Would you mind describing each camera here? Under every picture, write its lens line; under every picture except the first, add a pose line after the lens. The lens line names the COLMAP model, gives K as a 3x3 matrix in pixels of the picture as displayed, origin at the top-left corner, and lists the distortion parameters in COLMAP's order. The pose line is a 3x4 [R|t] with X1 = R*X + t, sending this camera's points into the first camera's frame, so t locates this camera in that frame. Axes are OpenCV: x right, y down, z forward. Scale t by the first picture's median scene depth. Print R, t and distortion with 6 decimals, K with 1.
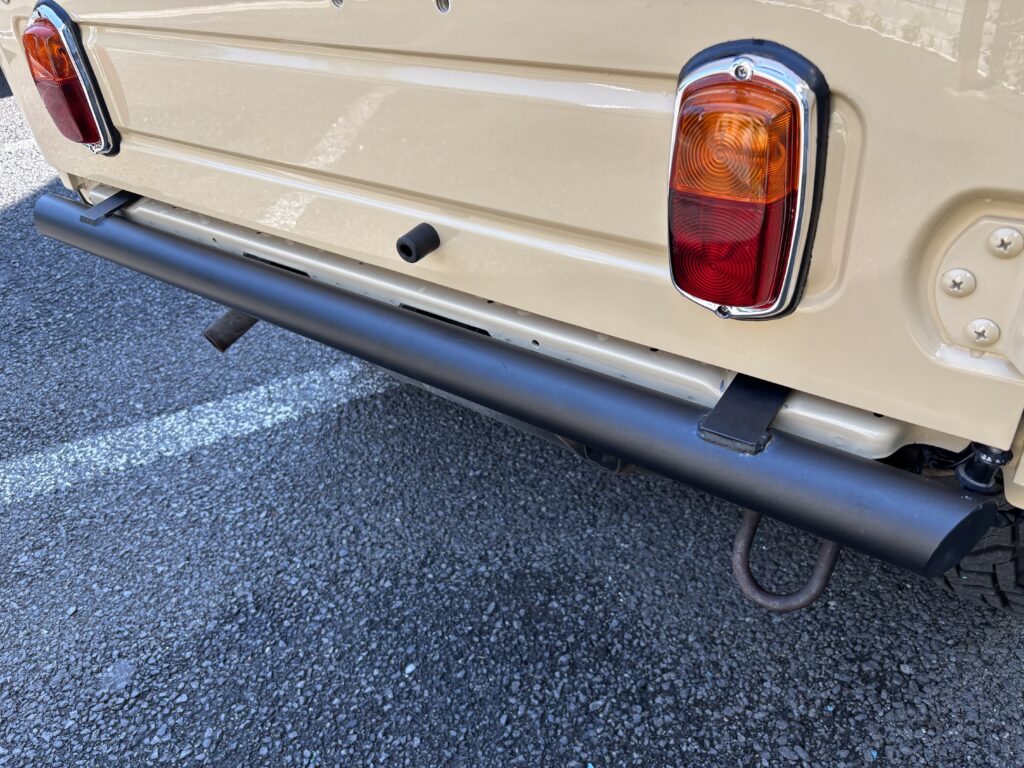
lens RADIAL K [[790.9, 0, 512.3], [0, 790.9, 357.3], [0, 0, 1]] dist [0.144418, 0.001344]
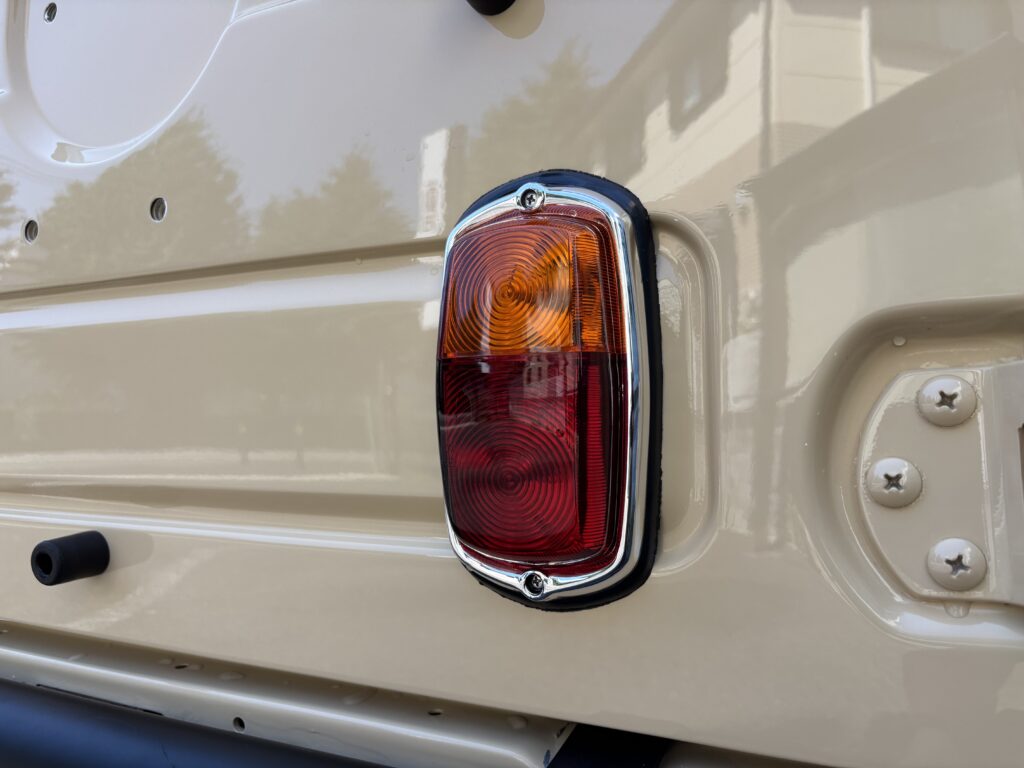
lens RADIAL K [[776.3, 0, 512.0], [0, 776.3, 384.0], [0, 0, 1]] dist [0.084110, -0.100344]
pose [[0.980741, 0.082150, 0.177197, 0.148200], [0.030315, 0.832223, -0.553612, 0.146111], [-0.192946, 0.548322, 0.813705, 0.503762]]
